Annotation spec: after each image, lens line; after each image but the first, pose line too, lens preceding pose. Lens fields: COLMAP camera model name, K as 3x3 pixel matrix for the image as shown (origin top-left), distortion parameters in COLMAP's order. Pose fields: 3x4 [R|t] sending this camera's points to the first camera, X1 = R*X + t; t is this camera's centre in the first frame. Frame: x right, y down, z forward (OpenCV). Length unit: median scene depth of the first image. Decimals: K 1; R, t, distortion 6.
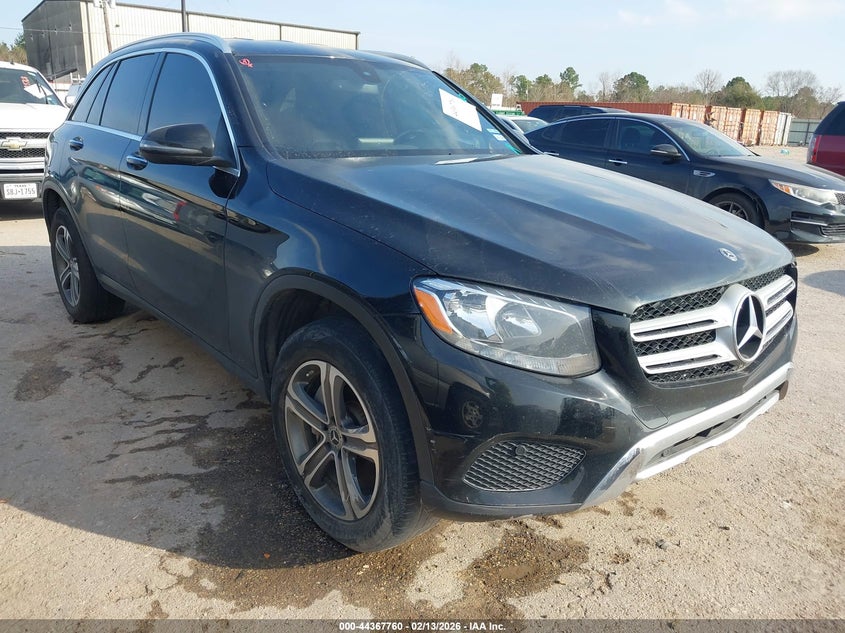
lens RADIAL K [[641.6, 0, 422.5], [0, 641.6, 316.5], [0, 0, 1]] dist [-0.000989, -0.000338]
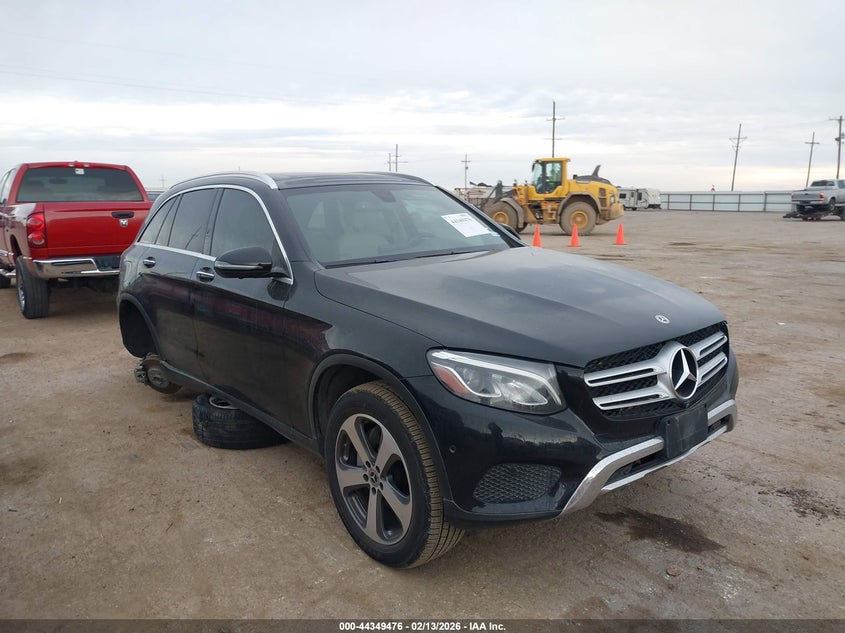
lens RADIAL K [[641.6, 0, 422.5], [0, 641.6, 316.5], [0, 0, 1]] dist [-0.000989, -0.000338]
pose [[0.997631, -0.063722, -0.025929, 0.014875], [0.059993, 0.990285, -0.125447, 0.034339], [0.033671, 0.123594, 0.991761, -0.331412]]
